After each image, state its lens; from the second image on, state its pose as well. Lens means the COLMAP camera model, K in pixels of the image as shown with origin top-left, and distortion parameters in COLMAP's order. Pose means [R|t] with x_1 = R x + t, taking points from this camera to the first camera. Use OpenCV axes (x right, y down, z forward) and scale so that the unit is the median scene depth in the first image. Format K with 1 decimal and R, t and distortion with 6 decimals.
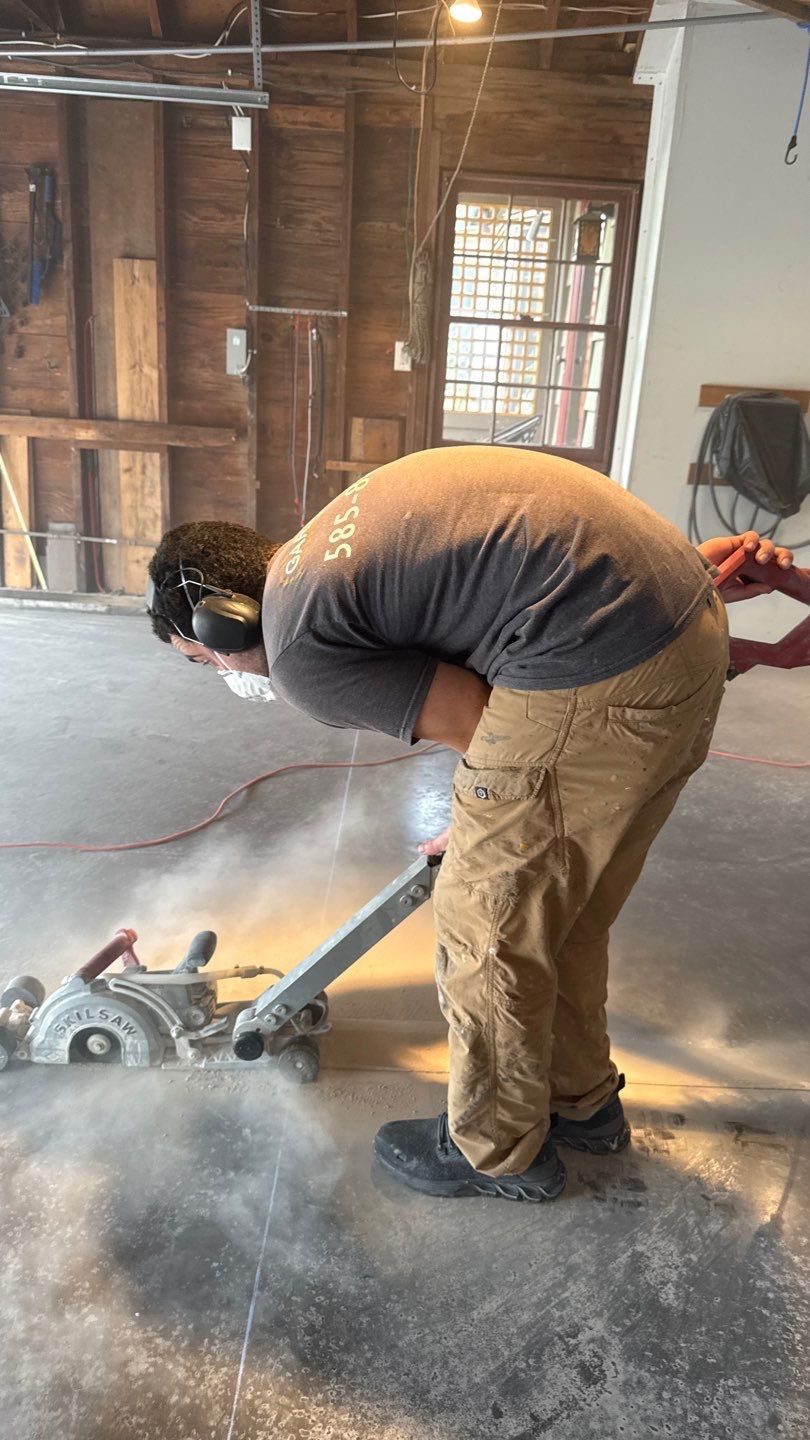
lens RADIAL K [[1074.0, 0, 405.0], [0, 1074.0, 720.0], [0, 0, 1]] dist [0.002183, 0.003129]
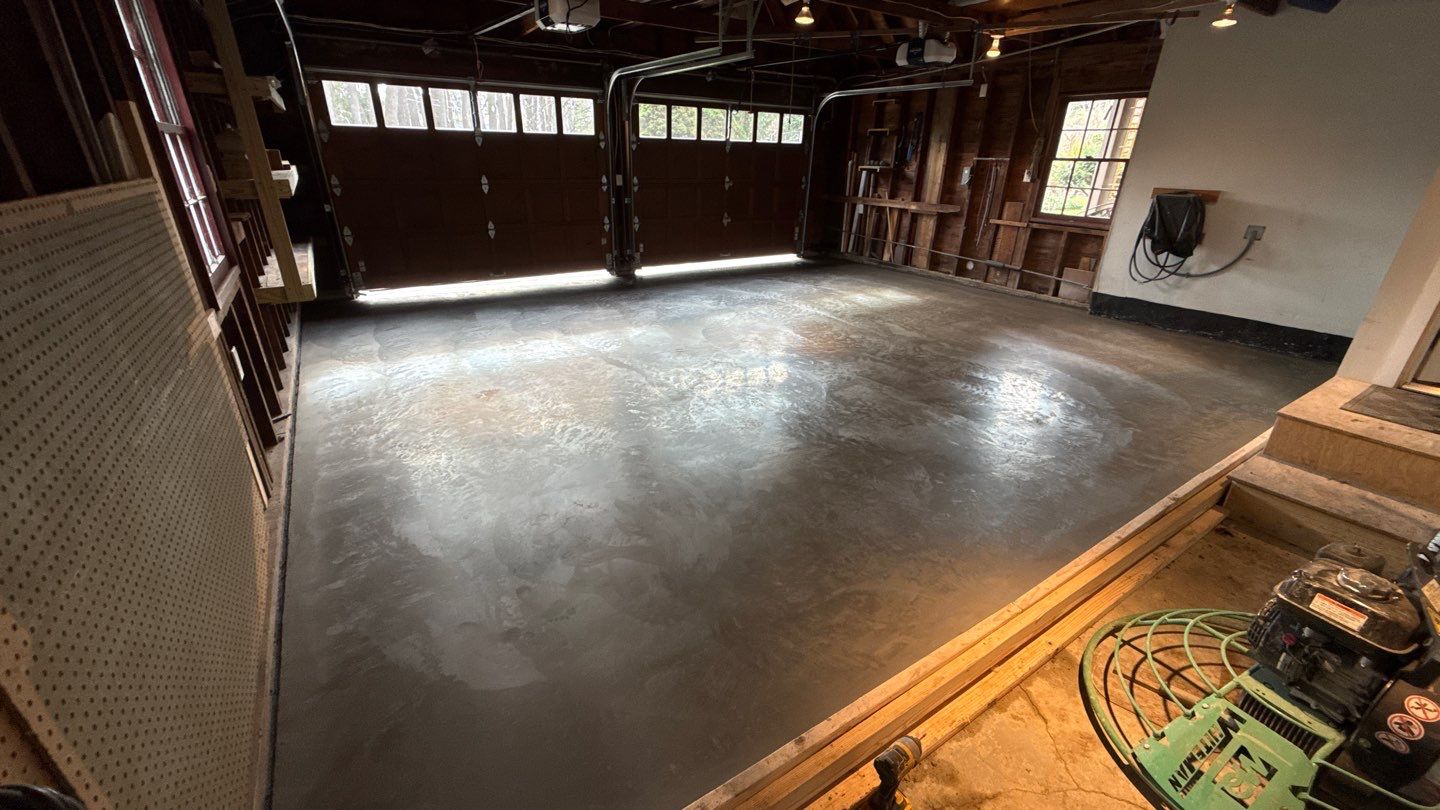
lens RADIAL K [[578.7, 0, 720.0], [0, 578.7, 405.0], [0, 0, 1]] dist [0.022040, -0.015224]
pose [[0.495806, 0.300952, -0.814619, 0.857964], [-0.274946, 0.944178, 0.181474, 0.088796], [0.823761, 0.134000, 0.550874, -0.192375]]
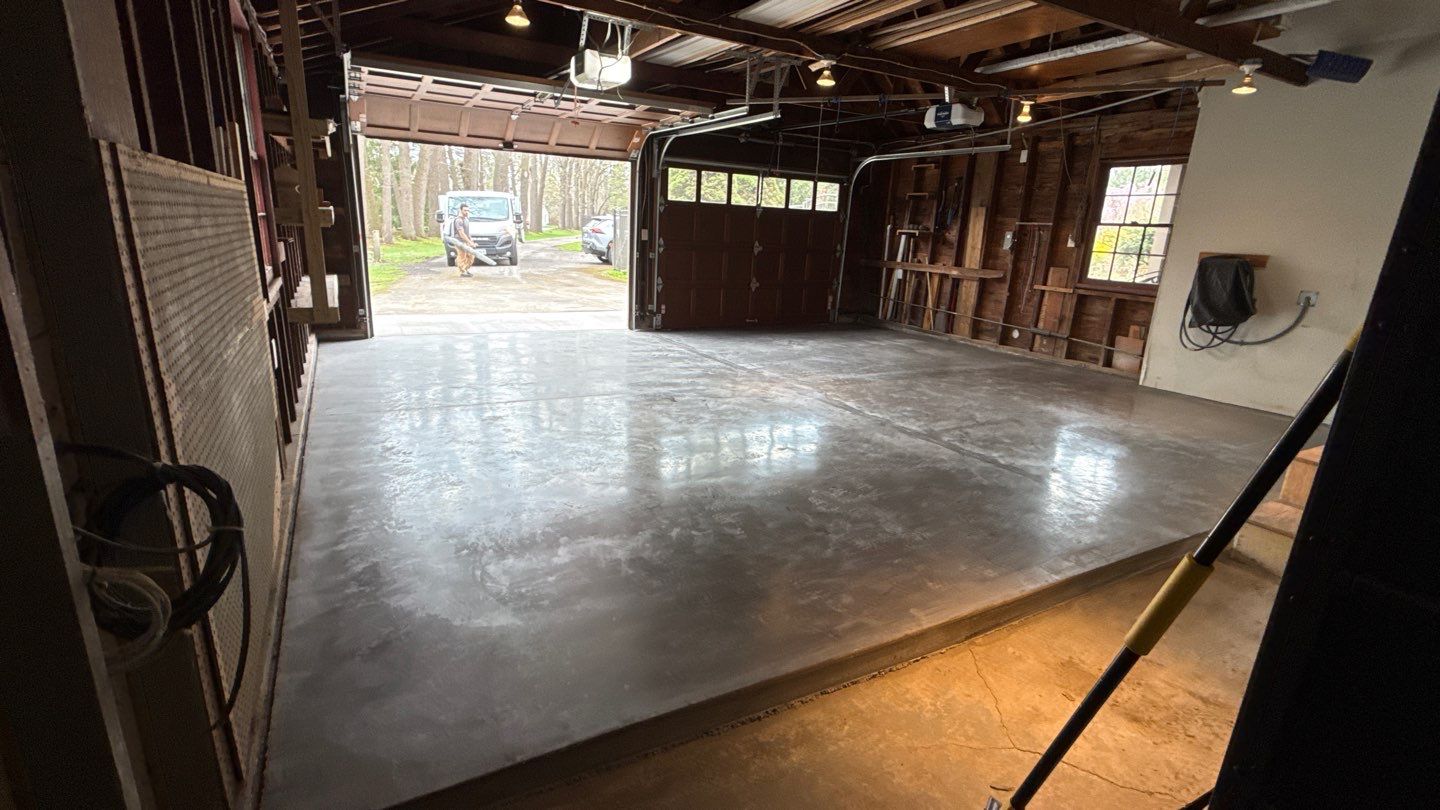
lens RADIAL K [[685.6, 0, 720.0], [0, 685.6, 405.0], [0, 0, 1]] dist [-0.002319, -0.000182]
pose [[0.450343, 0.191902, -0.871989, 0.968392], [-0.306426, 0.950531, 0.050931, 0.131768], [0.838626, 0.244264, 0.486869, -0.211739]]
